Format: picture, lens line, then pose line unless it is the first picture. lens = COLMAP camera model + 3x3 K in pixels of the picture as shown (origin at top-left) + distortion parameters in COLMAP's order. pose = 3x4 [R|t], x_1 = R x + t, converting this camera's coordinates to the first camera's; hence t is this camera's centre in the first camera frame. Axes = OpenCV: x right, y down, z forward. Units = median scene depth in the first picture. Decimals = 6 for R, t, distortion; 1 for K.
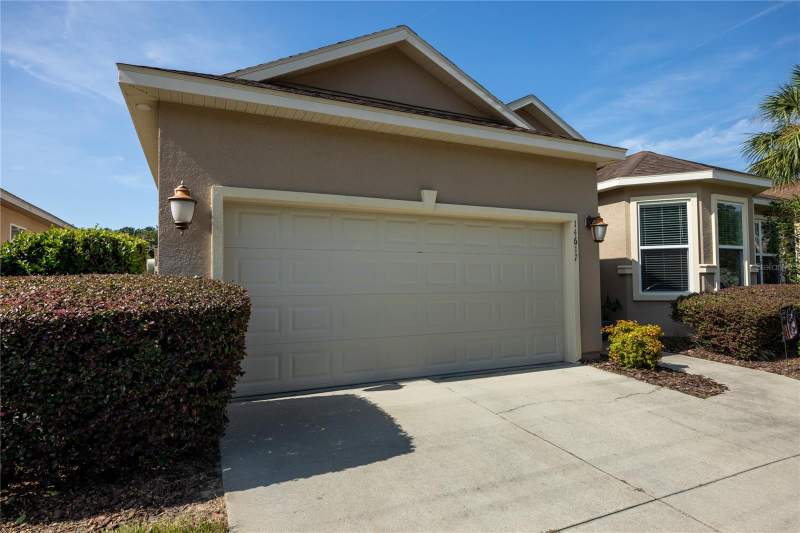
lens RADIAL K [[452.3, 0, 401.3], [0, 452.3, 271.2], [0, 0, 1]] dist [0.002167, 0.000835]
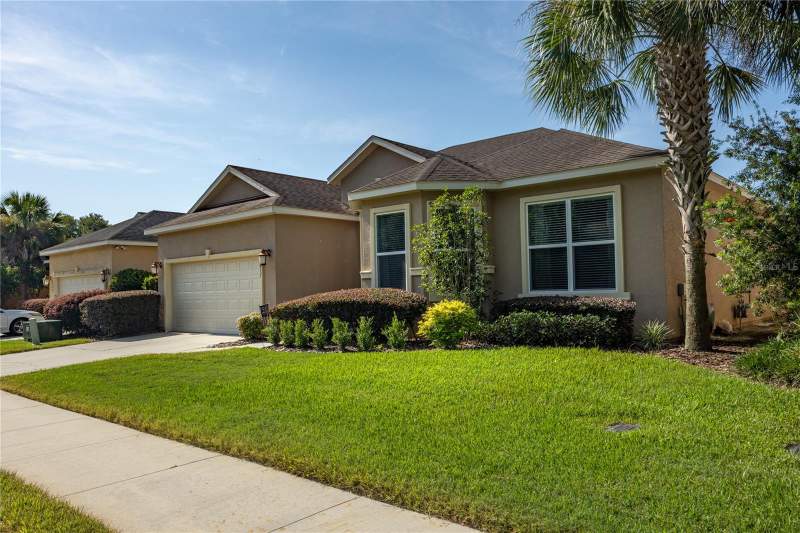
lens RADIAL K [[590.9, 0, 403.5], [0, 590.9, 267.4], [0, 0, 1]] dist [0.040397, -0.004137]
pose [[0.407161, -0.037595, -0.912582, 2.117156], [0.052064, 0.998483, -0.017904, 0.008263], [0.911871, -0.040223, 0.408501, 0.461774]]
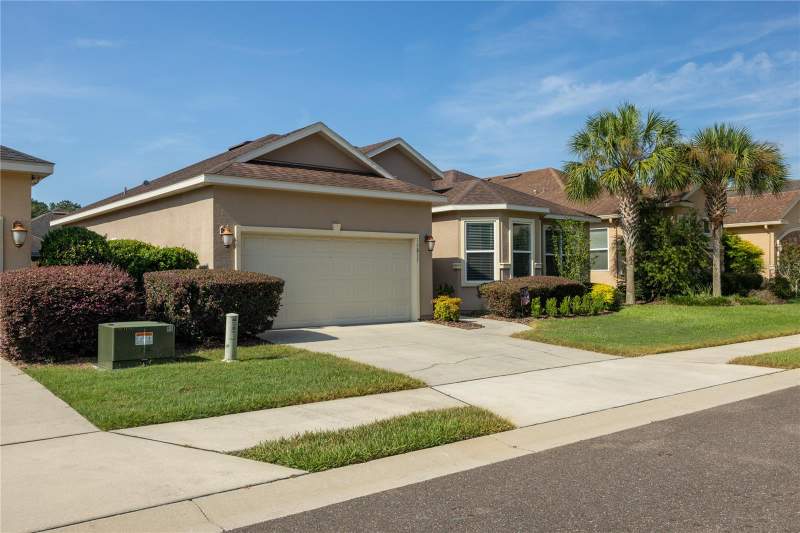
lens RADIAL K [[699.2, 0, 406.5], [0, 699.2, 270.3], [0, 0, 1]] dist [0.012151, 0.003446]
pose [[0.966959, 0.005708, 0.254870, -0.263401], [-0.010646, 0.999781, 0.017997, -0.029534], [-0.254711, -0.020116, 0.966808, -1.237245]]
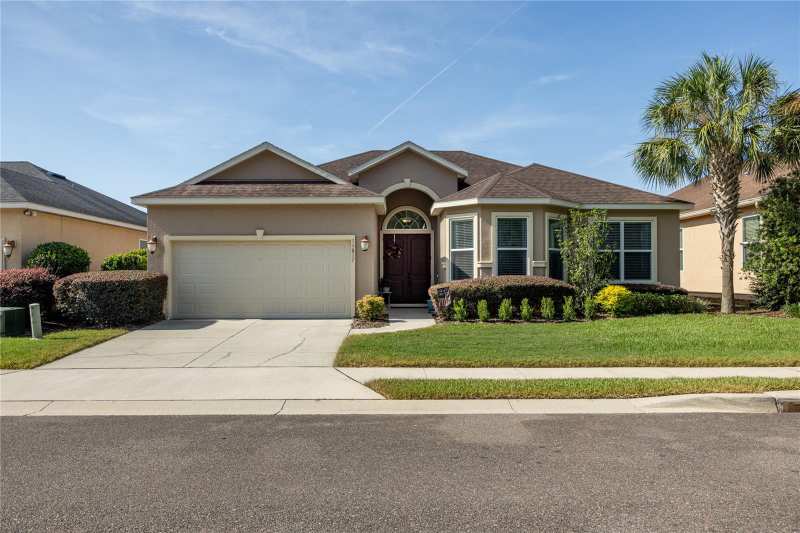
lens RADIAL K [[633.0, 0, 398.1], [0, 633.0, 262.7], [0, 0, 1]] dist [-0.000812, -0.000994]
pose [[0.911325, -0.004445, -0.411664, 1.258131], [0.007978, 0.999945, 0.006864, -0.027203], [0.411611, -0.009539, 0.911310, -0.962888]]
